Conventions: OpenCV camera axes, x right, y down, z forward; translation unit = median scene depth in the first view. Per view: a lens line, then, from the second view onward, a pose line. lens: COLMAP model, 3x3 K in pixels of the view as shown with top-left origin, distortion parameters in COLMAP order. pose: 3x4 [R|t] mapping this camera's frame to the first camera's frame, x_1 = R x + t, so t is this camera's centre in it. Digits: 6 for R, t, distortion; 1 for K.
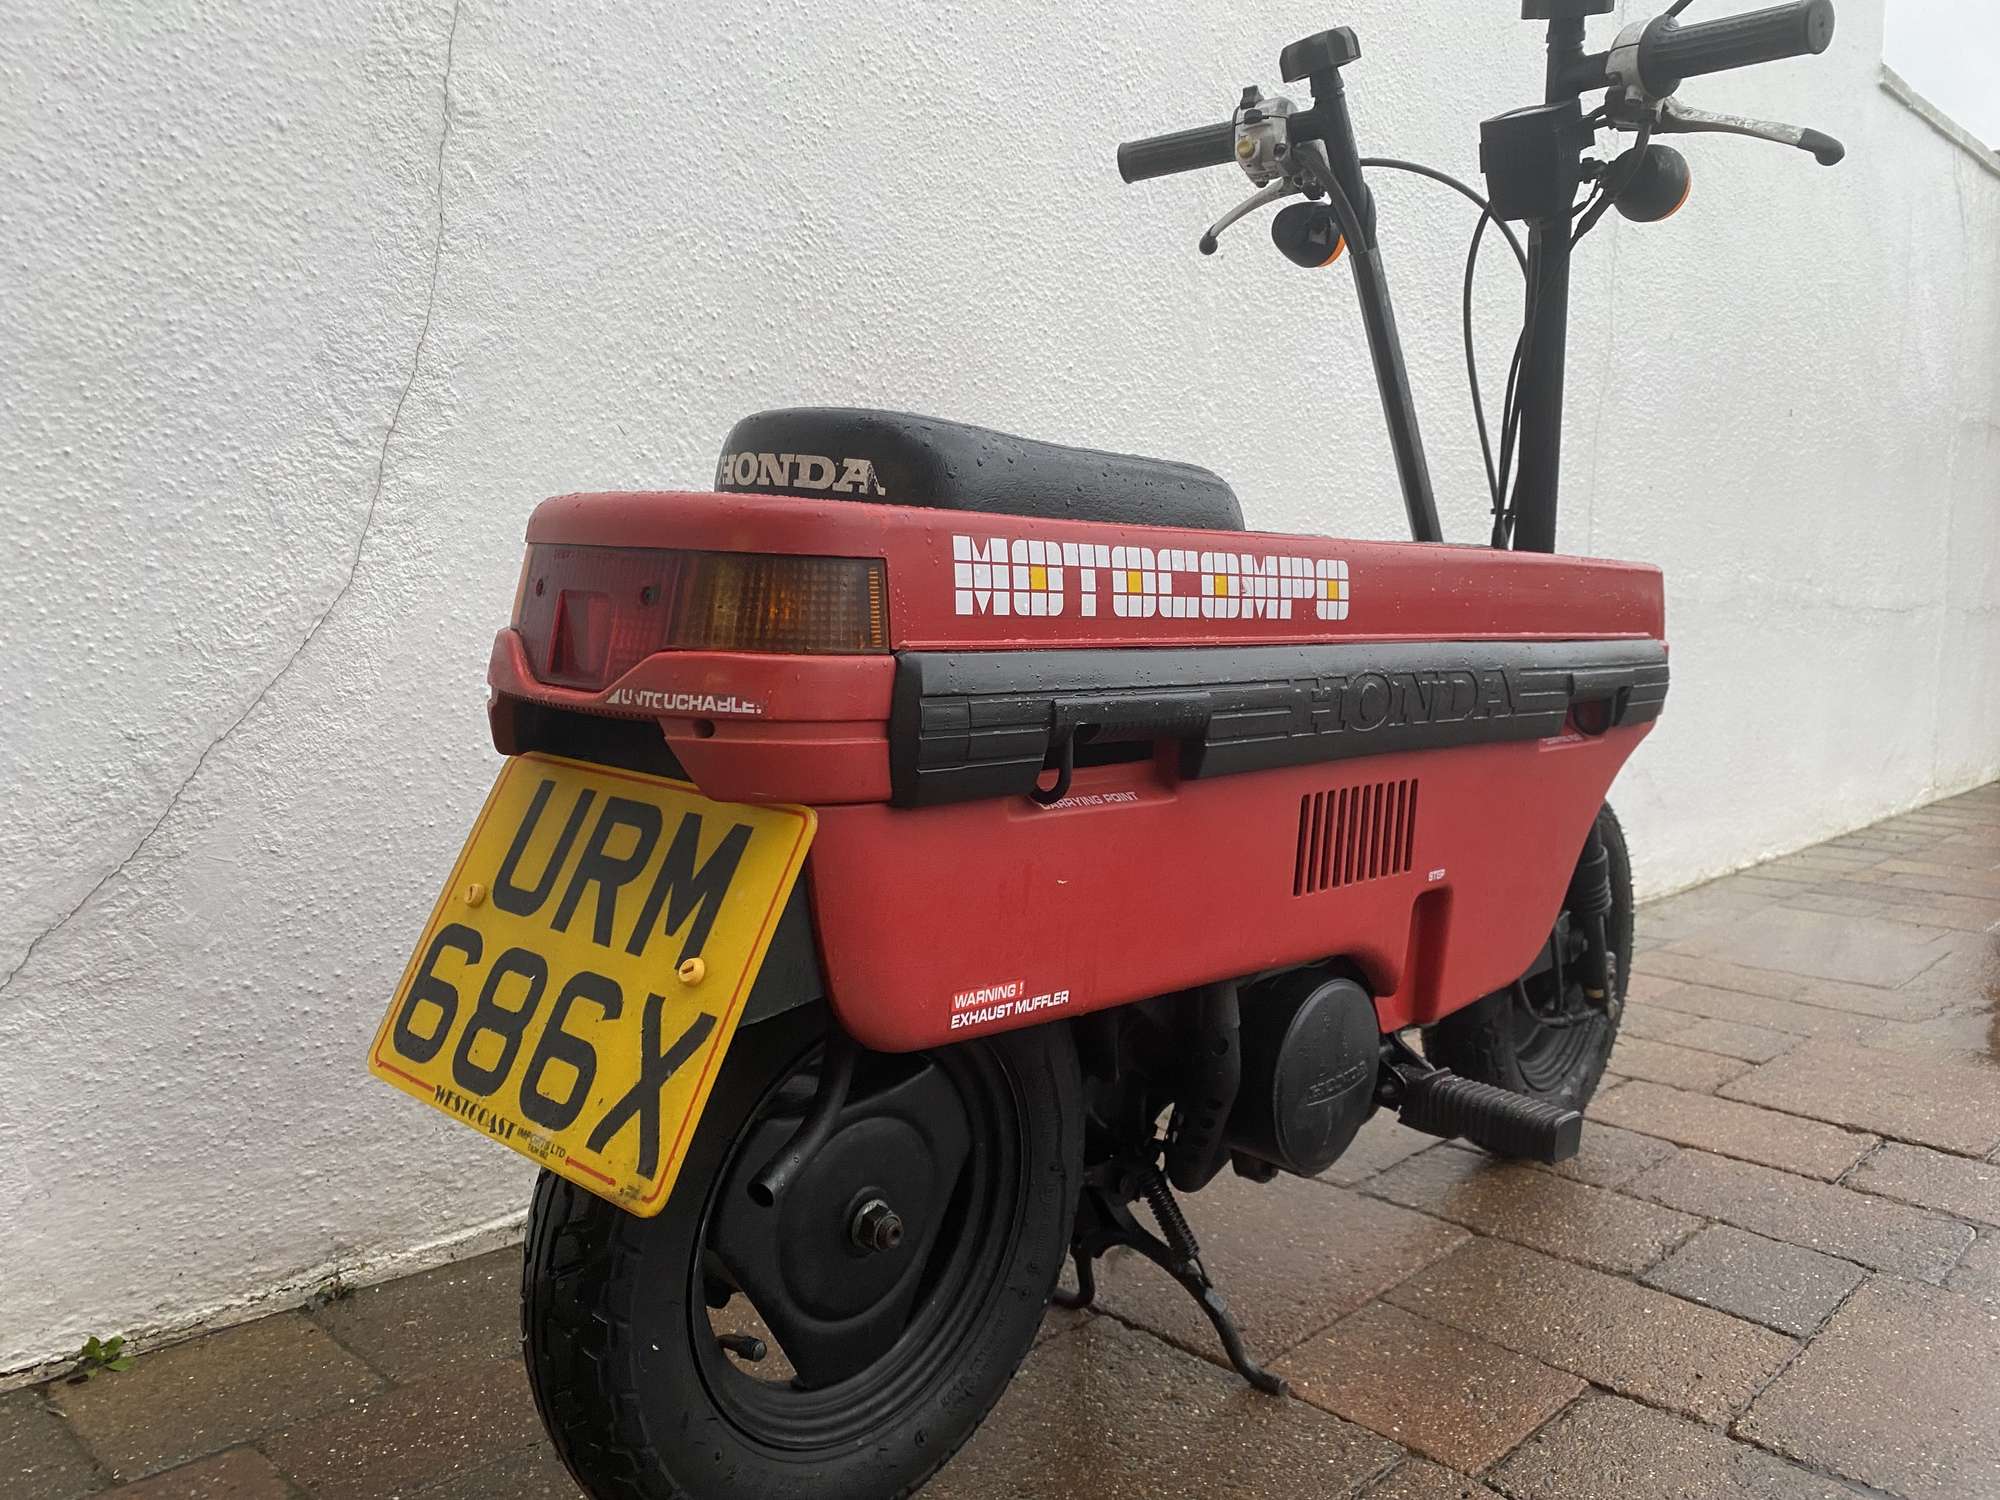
lens RADIAL K [[1584.6, 0, 1028.6], [0, 1584.6, 753.3], [0, 0, 1]] dist [0.005221, -0.009948]
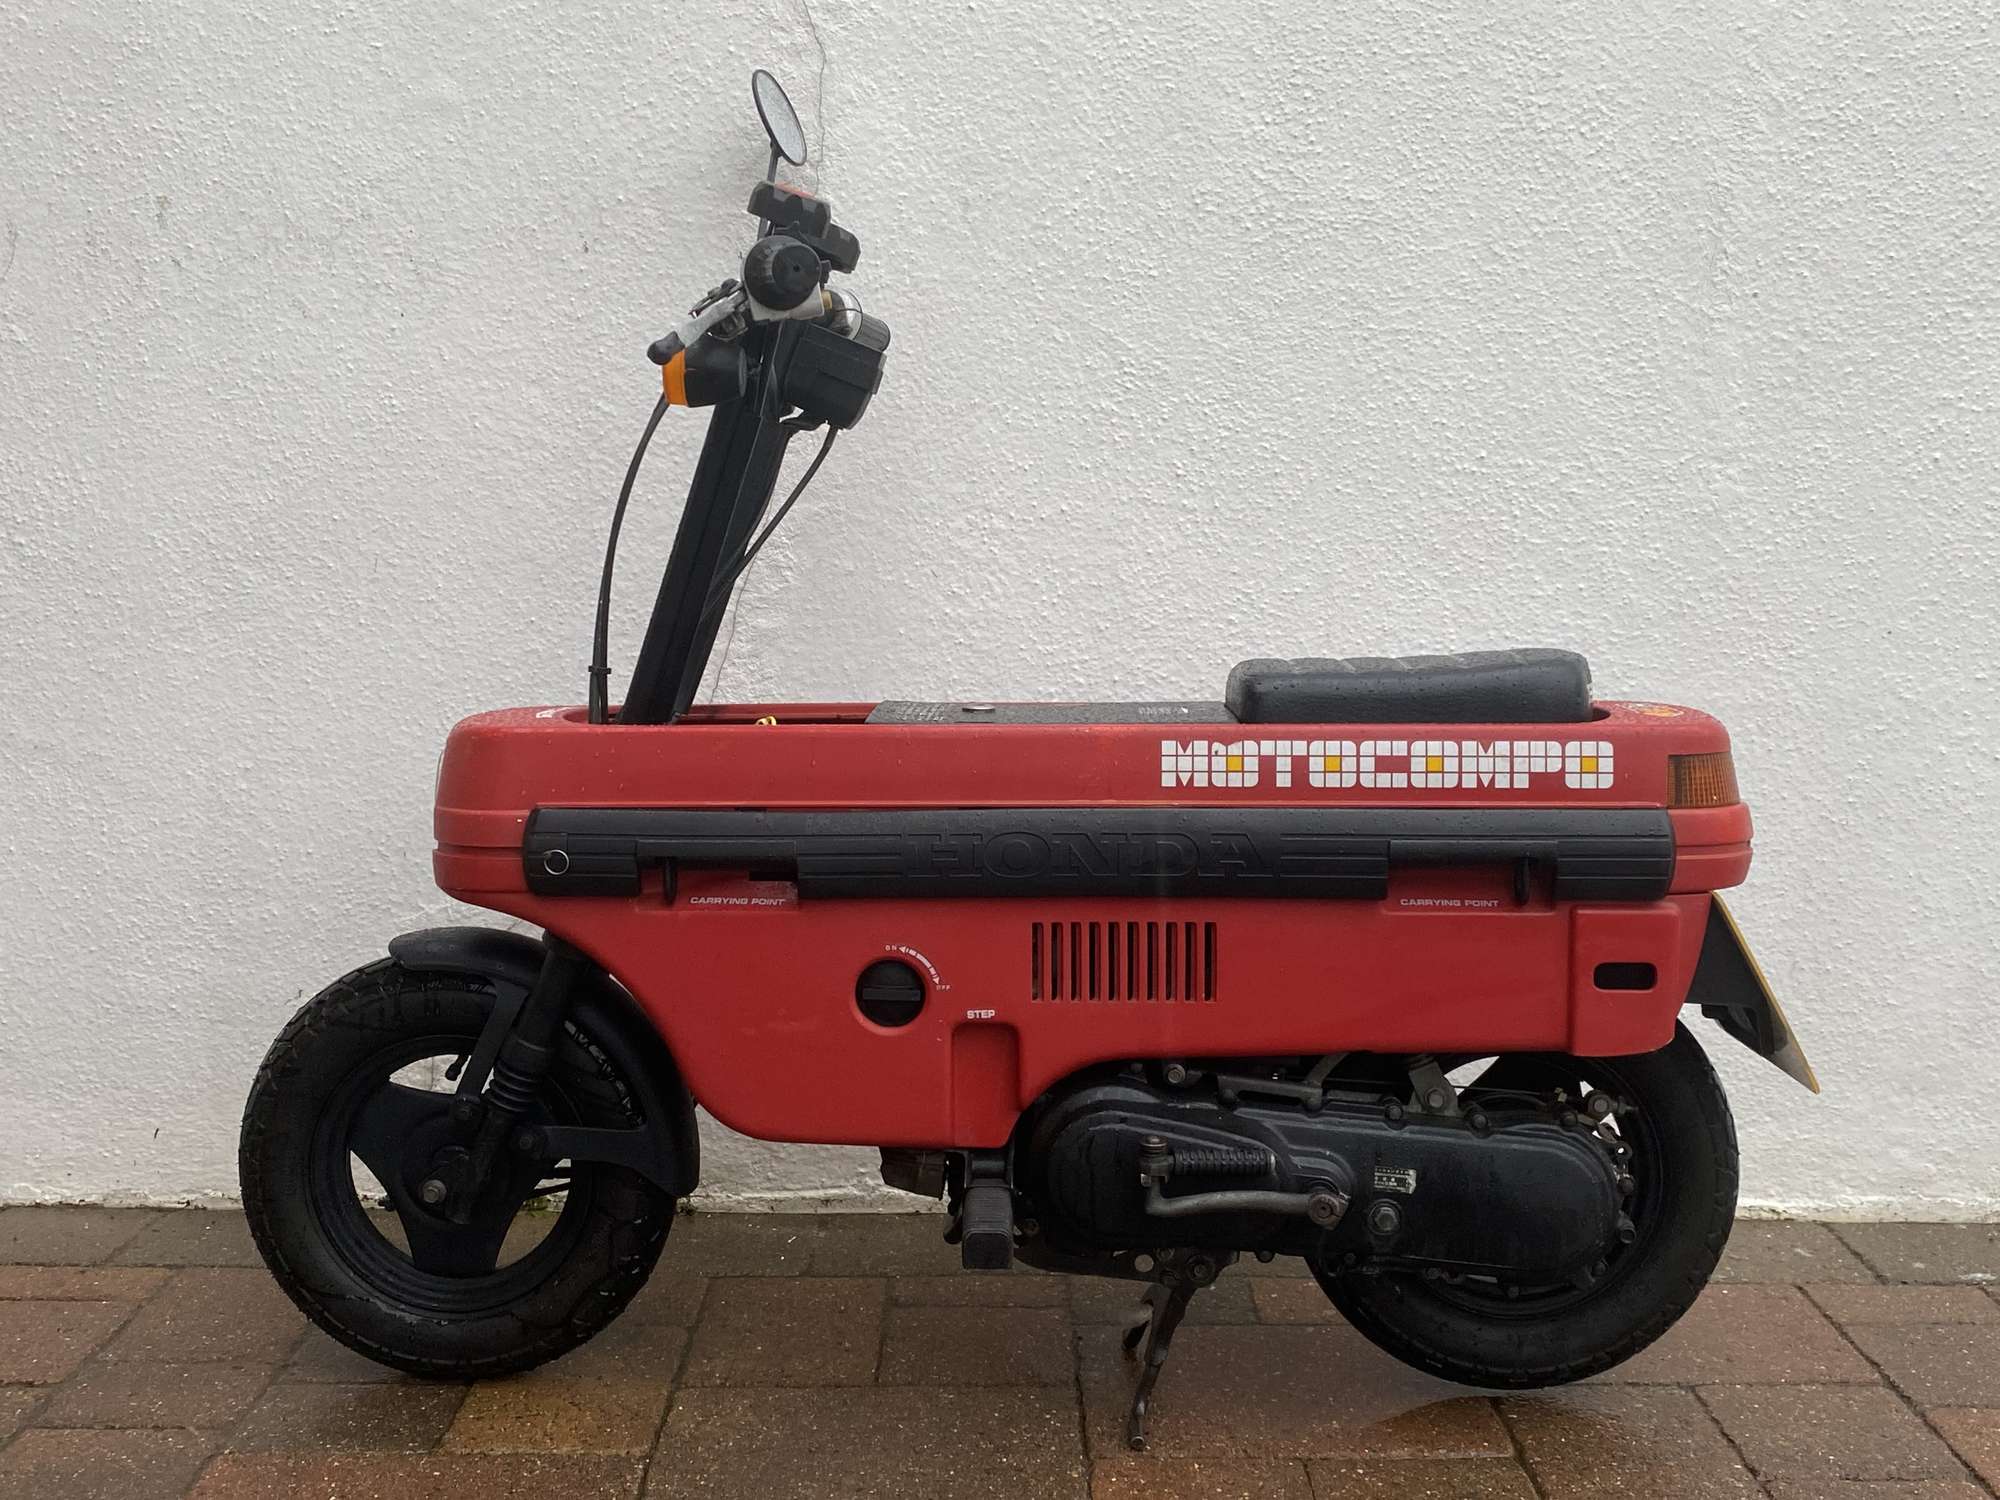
lens RADIAL K [[2271.2, 0, 950.9], [0, 2271.2, 727.2], [0, 0, 1]] dist [0.074658, 0.000000]
pose [[0.673074, 0.080931, -0.735134, 1.215949], [-0.058661, 0.996705, 0.056018, -0.216709], [0.737245, 0.005419, 0.675604, -0.188641]]
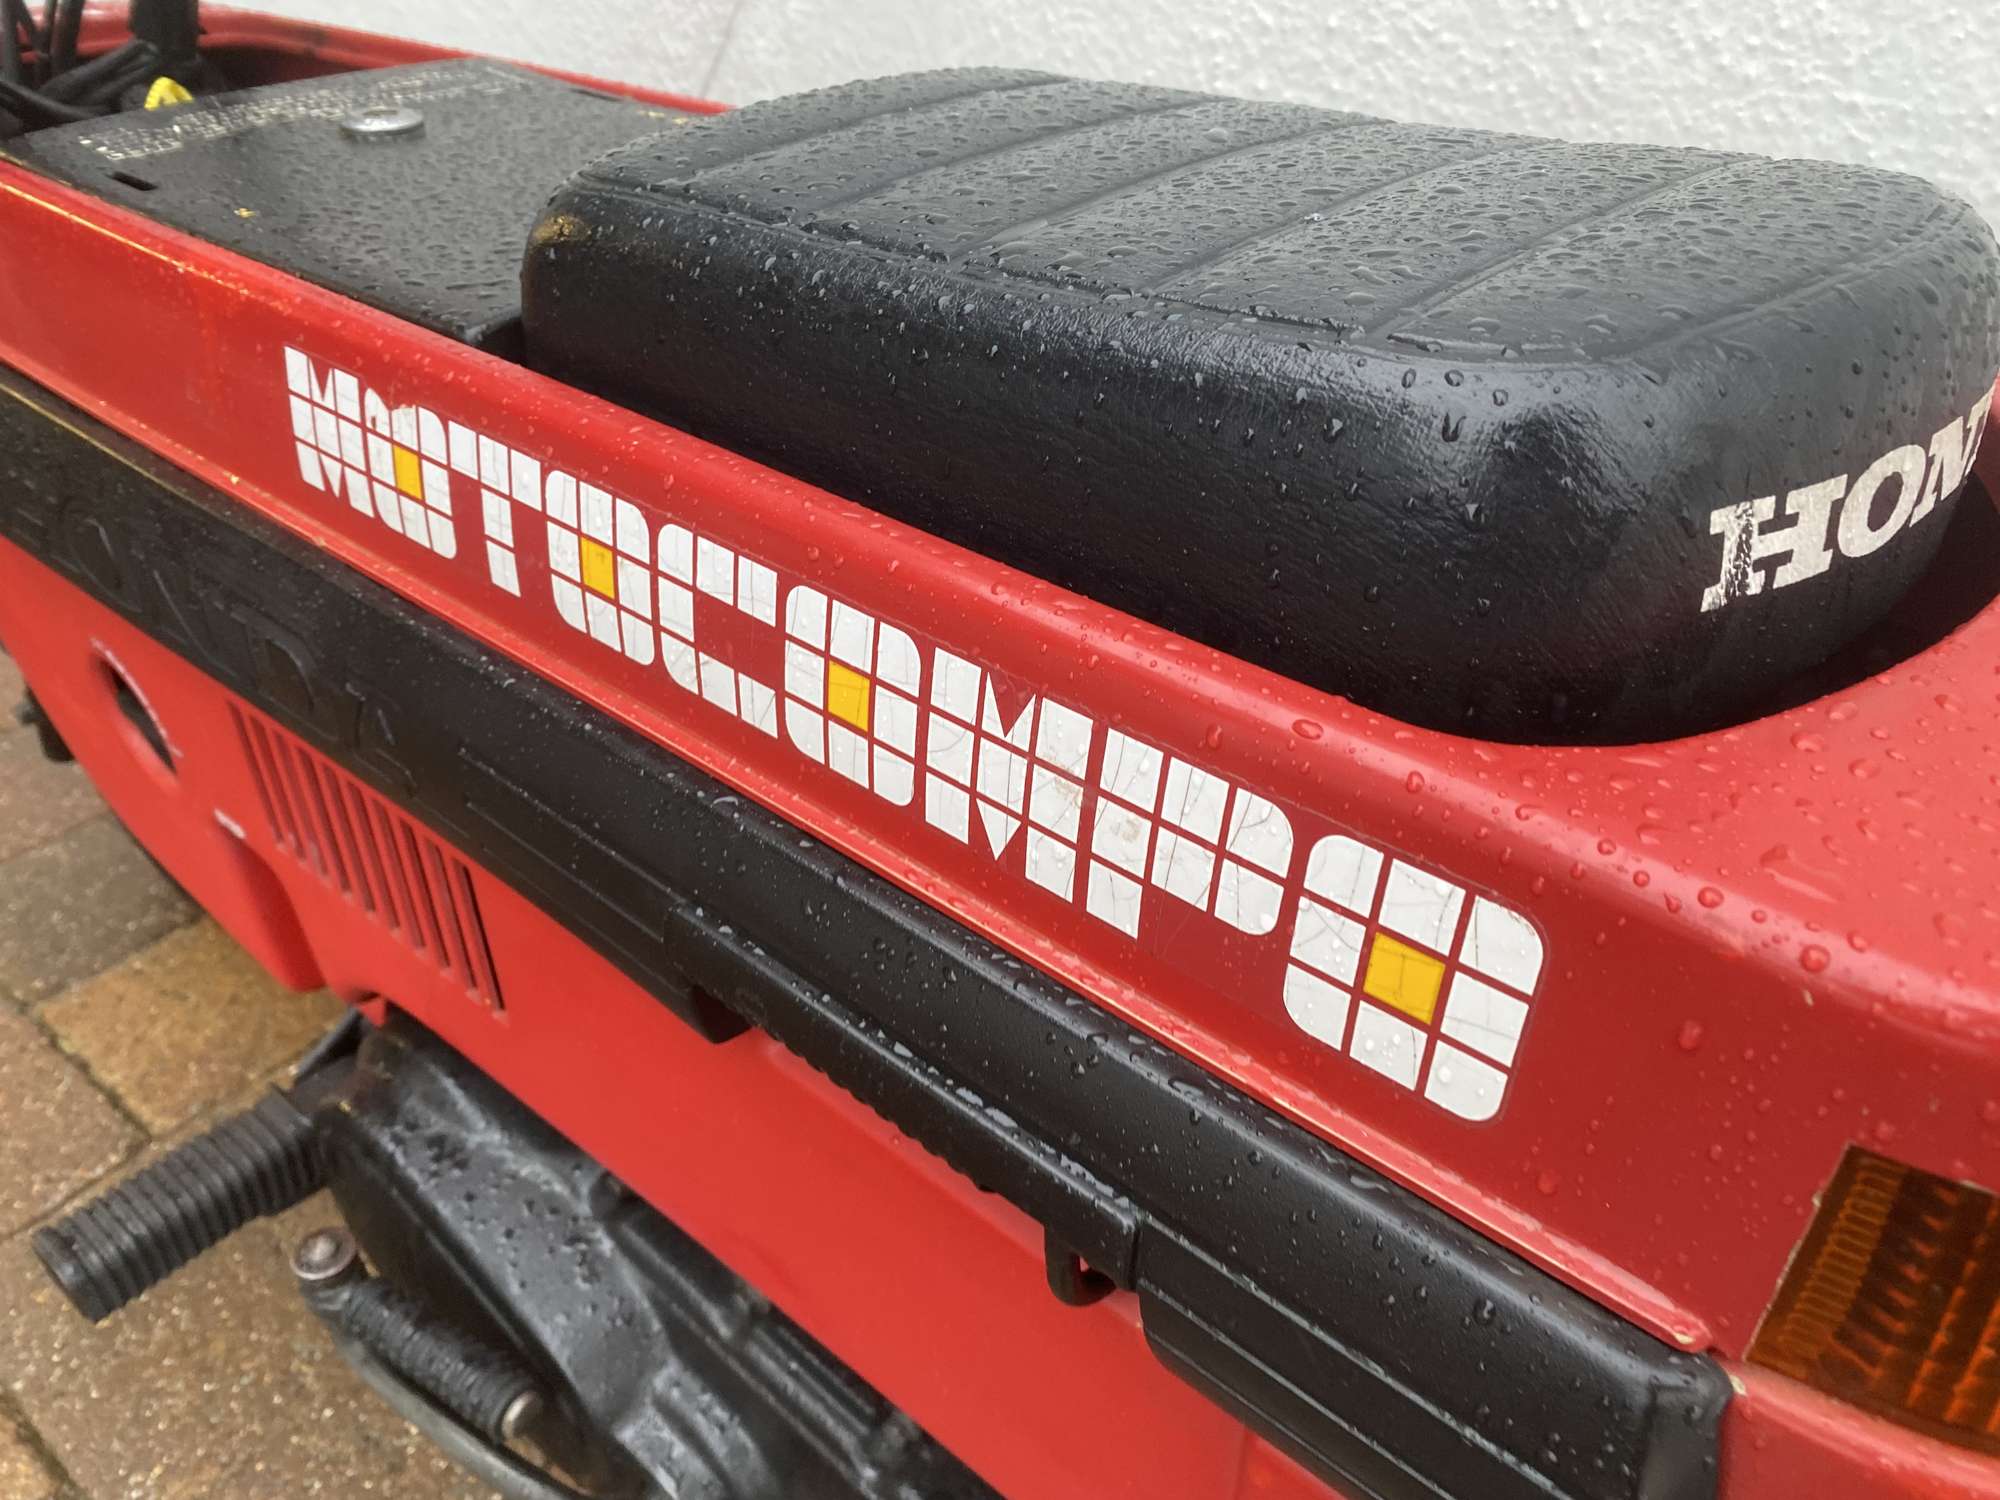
lens RADIAL K [[1584.6, 0, 955.6], [0, 1584.6, 778.6], [0, 0, 1]] dist [0.005221, -0.009948]
pose [[0.035680, 0.574182, -0.817950, 0.515765], [-0.061277, 0.818188, 0.571676, -0.263275], [0.997483, 0.029724, 0.064377, 1.113458]]
